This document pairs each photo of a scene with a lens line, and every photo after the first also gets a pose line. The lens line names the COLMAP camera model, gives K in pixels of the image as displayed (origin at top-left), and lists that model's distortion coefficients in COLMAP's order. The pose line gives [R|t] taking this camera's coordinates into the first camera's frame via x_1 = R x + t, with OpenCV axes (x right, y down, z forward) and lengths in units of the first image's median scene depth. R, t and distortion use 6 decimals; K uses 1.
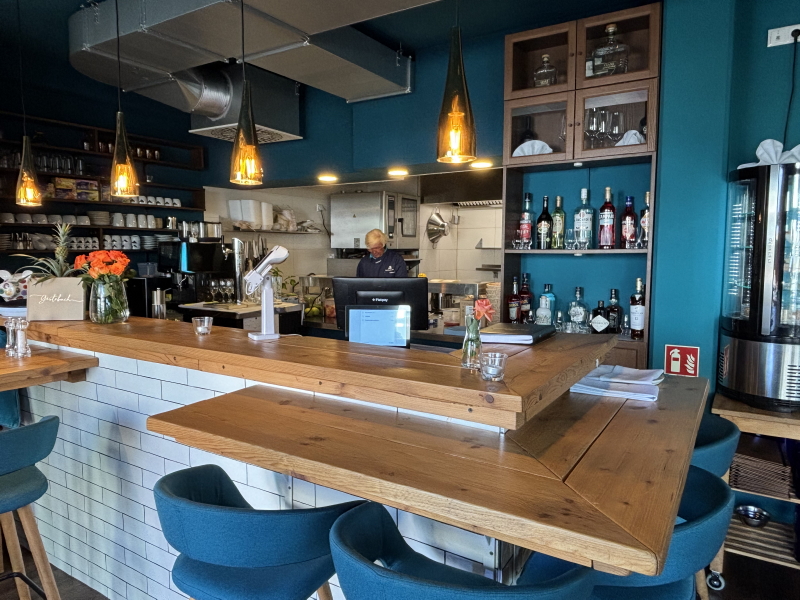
lens RADIAL K [[549.5, 0, 400.0], [0, 549.5, 300.0], [0, 0, 1]] dist [-0.002544, -0.004655]
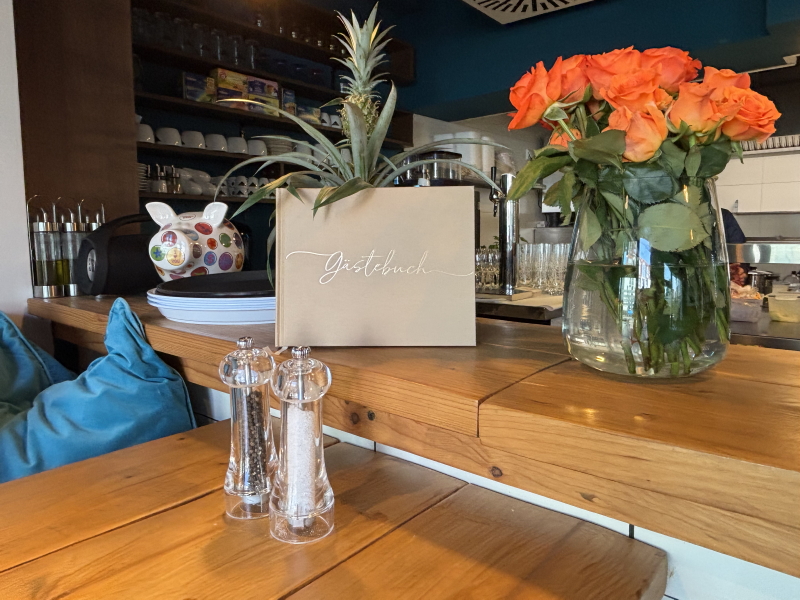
lens RADIAL K [[549.5, 0, 400.0], [0, 549.5, 300.0], [0, 0, 1]] dist [-0.002544, -0.004655]
pose [[0.990149, 0.008687, -0.139748, -0.428962], [-0.005718, 0.999750, 0.021635, 0.006112], [0.139901, -0.020623, 0.989951, 0.545530]]
